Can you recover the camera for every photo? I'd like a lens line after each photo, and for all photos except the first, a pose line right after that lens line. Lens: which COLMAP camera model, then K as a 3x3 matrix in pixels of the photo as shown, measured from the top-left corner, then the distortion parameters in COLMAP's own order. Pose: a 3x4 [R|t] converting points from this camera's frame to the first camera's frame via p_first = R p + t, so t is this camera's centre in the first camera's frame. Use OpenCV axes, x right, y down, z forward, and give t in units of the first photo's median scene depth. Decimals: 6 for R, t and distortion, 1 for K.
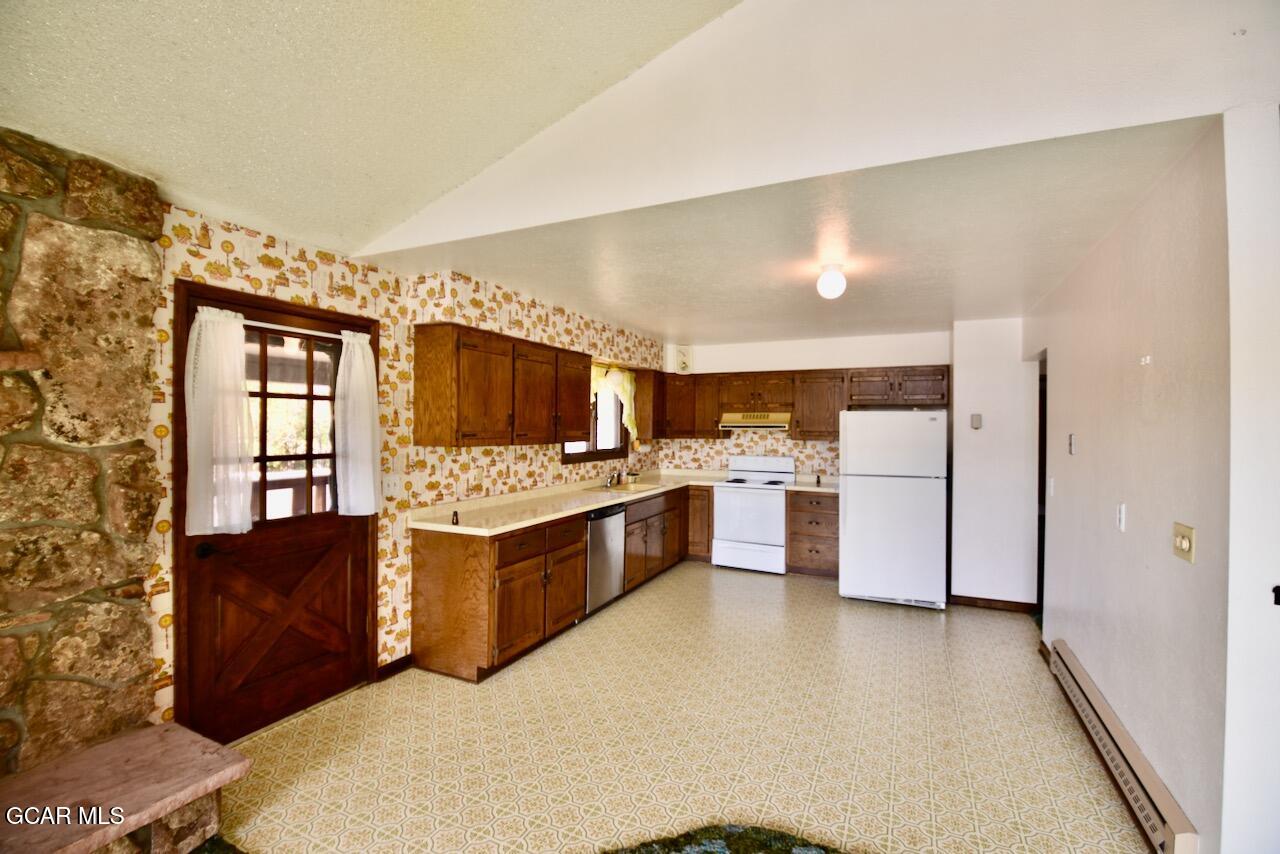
lens RADIAL K [[584.4, 0, 640.0], [0, 584.4, 427.0], [0, 0, 1]] dist [0.019961, -0.026341]
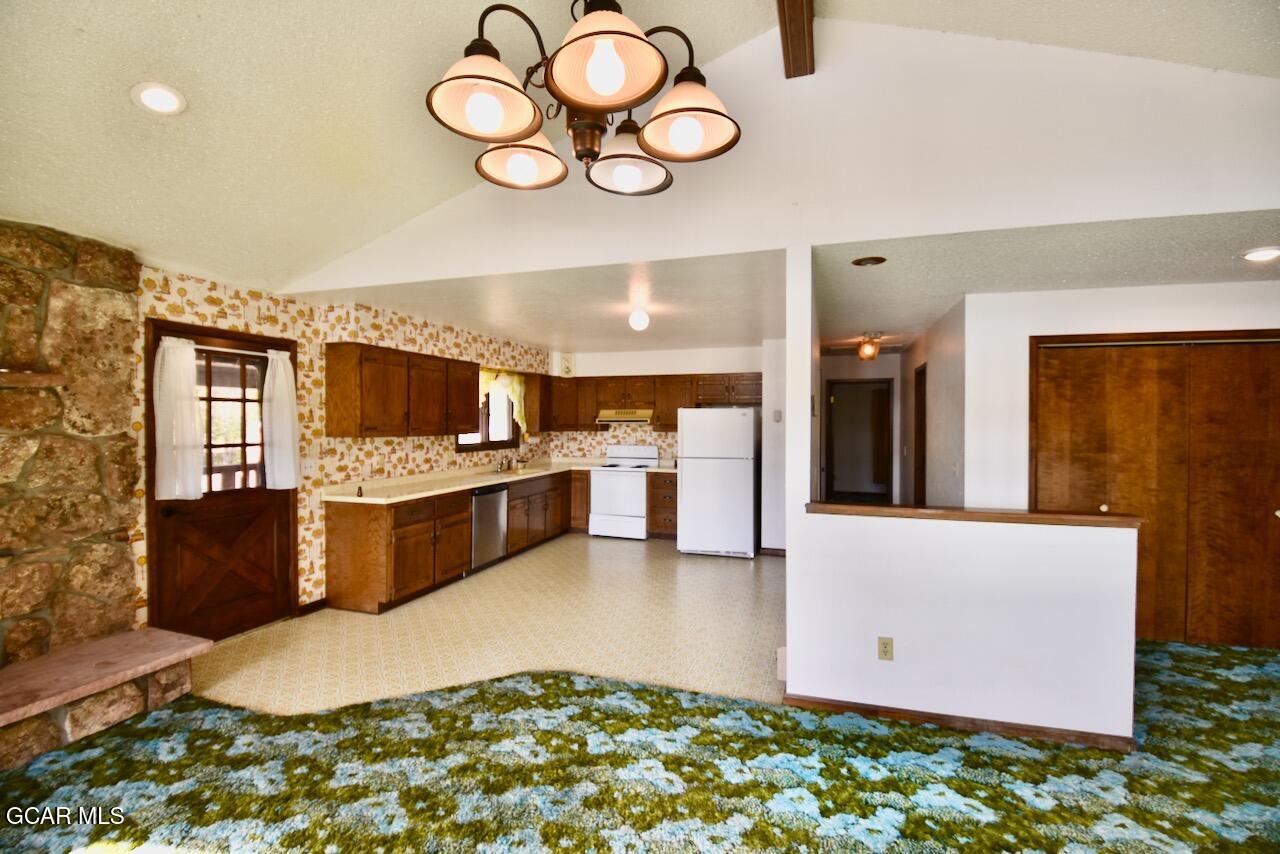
lens RADIAL K [[571.2, 0, 640.0], [0, 571.2, 427.0], [0, 0, 1]] dist [0.003967, -0.020419]
pose [[0.991574, -0.006232, 0.129391, 0.142559], [0.005082, 0.999945, 0.009213, 0.002105], [-0.129442, -0.008477, 0.991551, -0.348794]]
